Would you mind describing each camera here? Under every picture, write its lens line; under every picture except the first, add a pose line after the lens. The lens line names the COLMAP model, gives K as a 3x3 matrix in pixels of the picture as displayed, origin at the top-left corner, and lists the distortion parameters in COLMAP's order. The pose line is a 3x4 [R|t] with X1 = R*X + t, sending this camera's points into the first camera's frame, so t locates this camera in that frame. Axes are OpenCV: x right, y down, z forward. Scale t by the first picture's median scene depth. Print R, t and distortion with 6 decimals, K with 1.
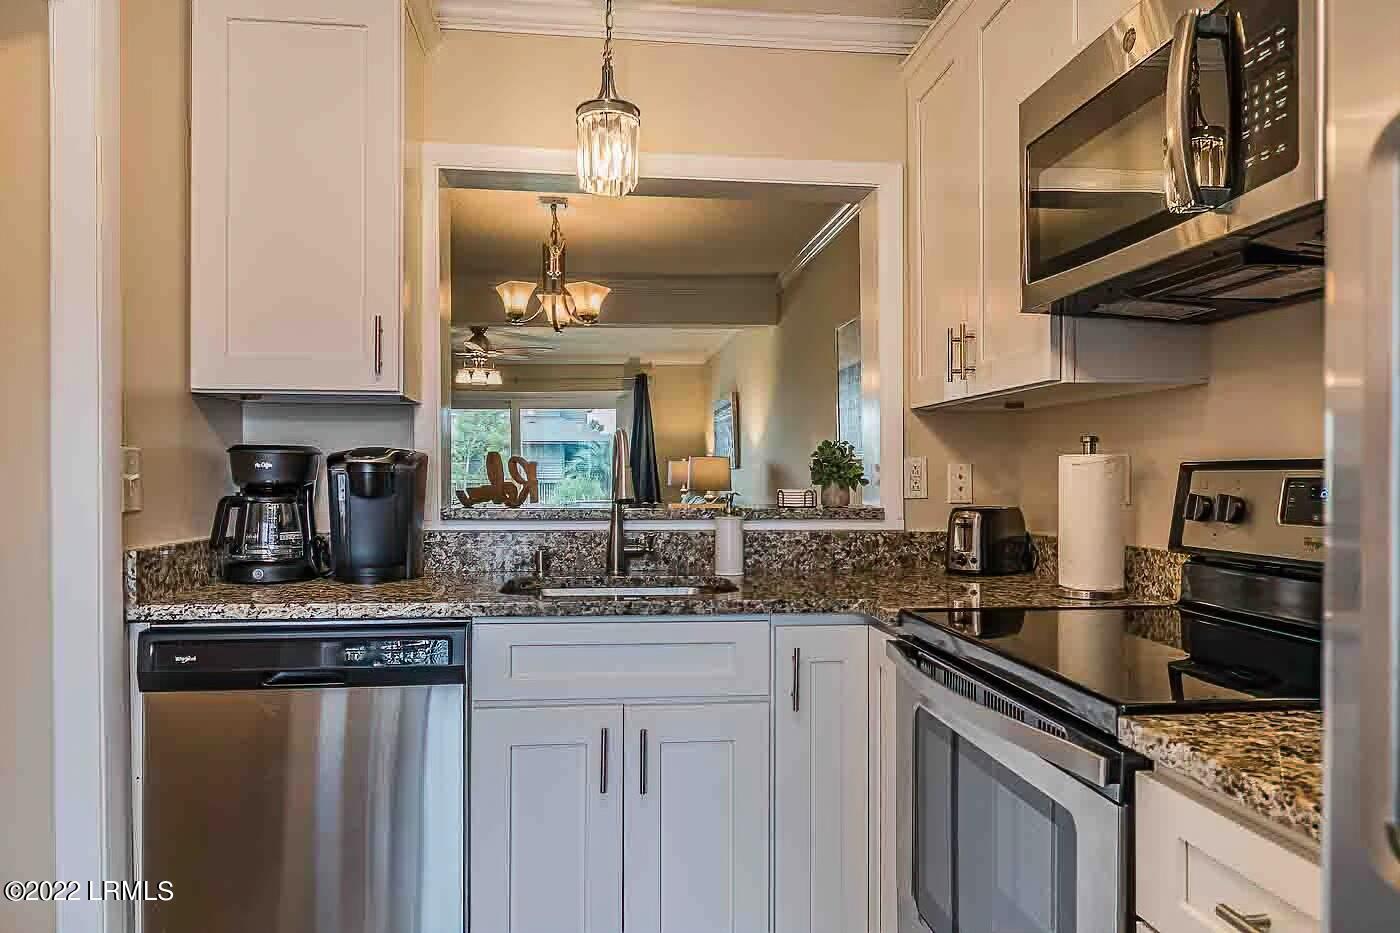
lens RADIAL K [[951.7, 0, 687.5], [0, 951.7, 463.1], [0, 0, 1]] dist [0.007996, -0.003033]
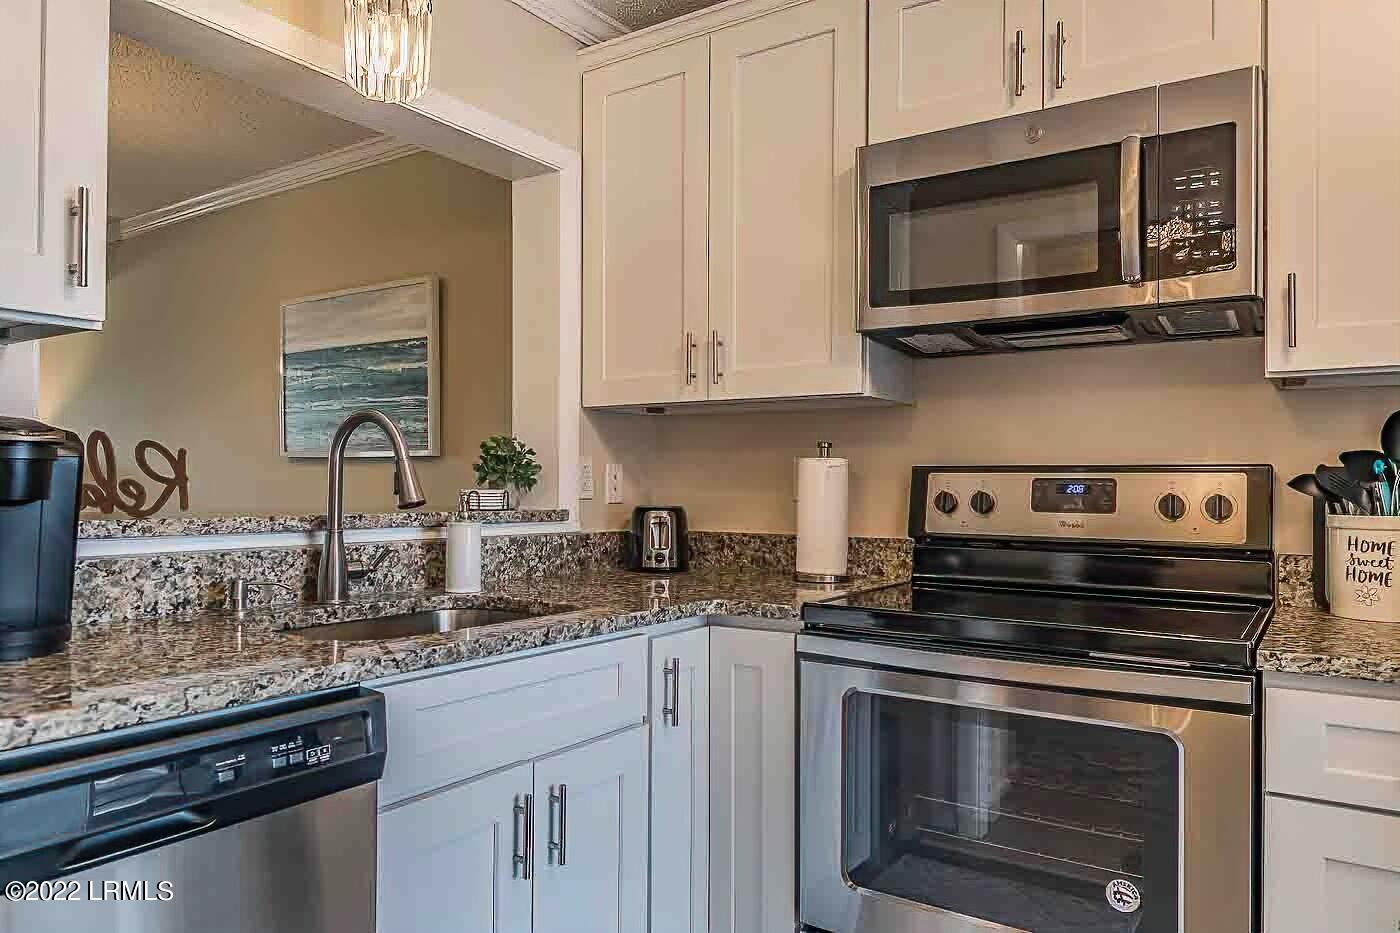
lens RADIAL K [[951.7, 0, 704.5], [0, 951.7, 469.3], [0, 0, 1]] dist [0.007996, -0.003033]
pose [[0.640611, 0.014986, 0.767719, -0.466019], [-0.017013, 0.999841, -0.005320, 0.011109], [-0.767677, -0.009653, 0.640765, 0.306627]]
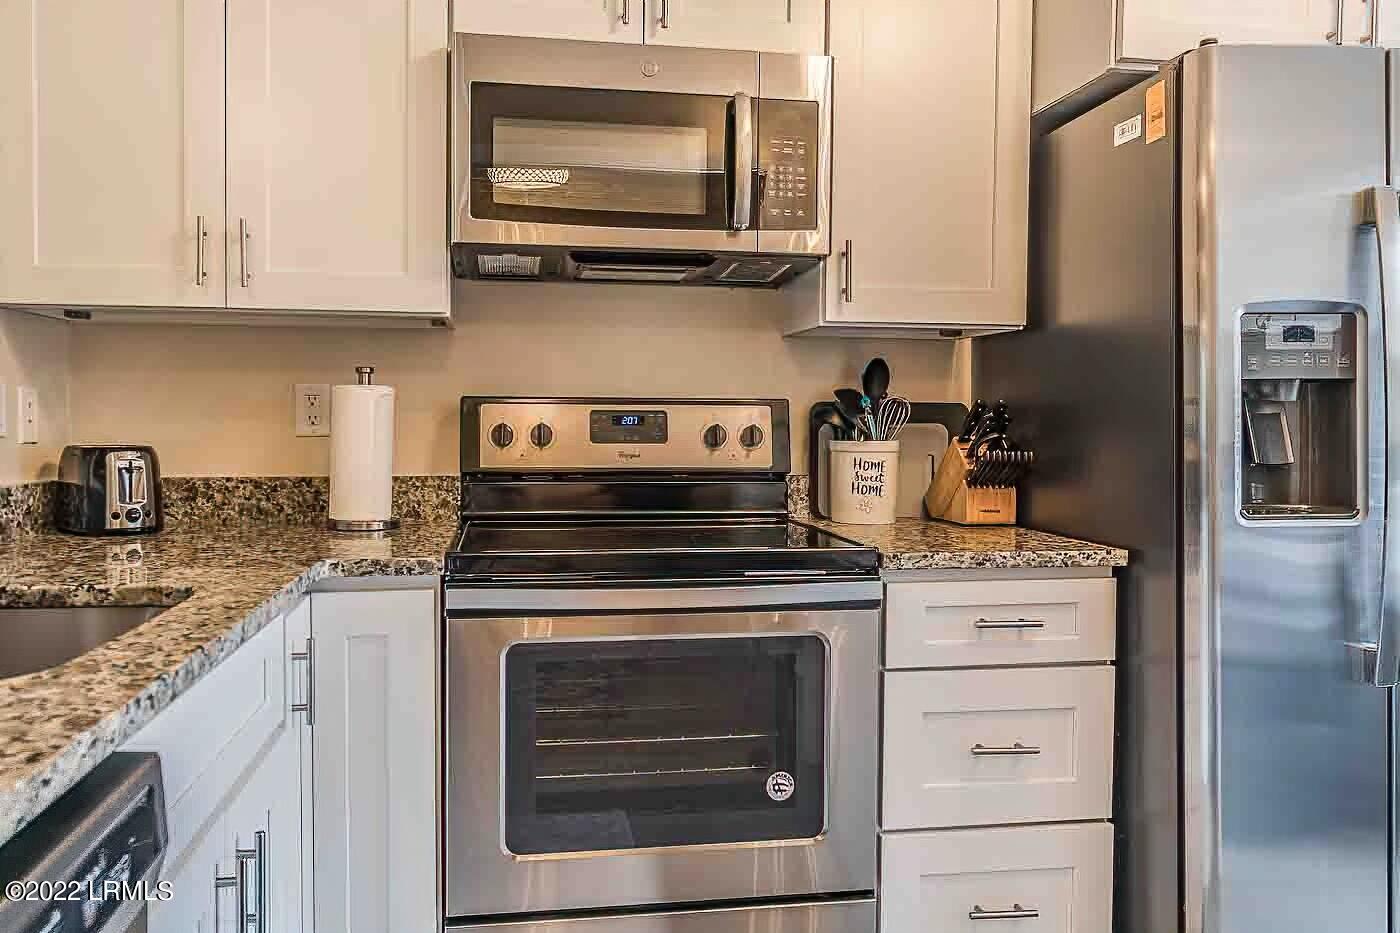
lens RADIAL K [[990.3, 0, 648.1], [0, 990.3, 438.0], [0, 0, 1]] dist [0.006823, -0.004320]
pose [[-0.043376, -0.018990, 0.998878, -0.517416], [-0.019654, 0.999642, 0.018151, 0.017731], [-0.998865, -0.018845, -0.043733, 0.621794]]
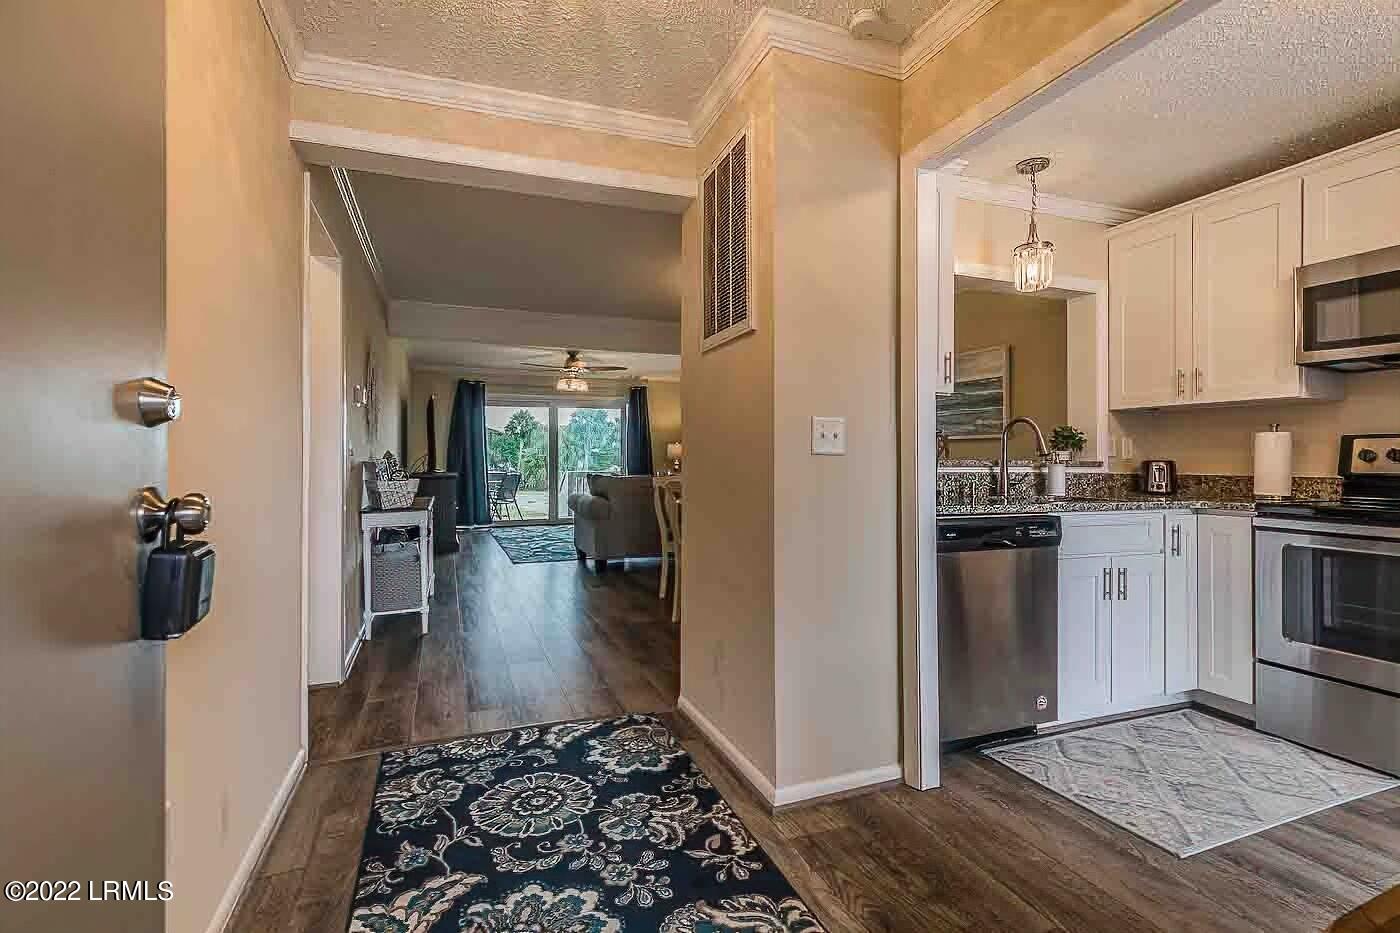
lens RADIAL K [[644.4, 0, 688.3], [0, 644.4, 459.5], [0, 0, 1]] dist [0.008263, -0.002855]
pose [[0.969567, 0.003566, 0.244801, -0.980675], [-0.007271, 0.999872, 0.014232, 0.033471], [-0.244719, -0.015579, 0.969469, -0.057788]]
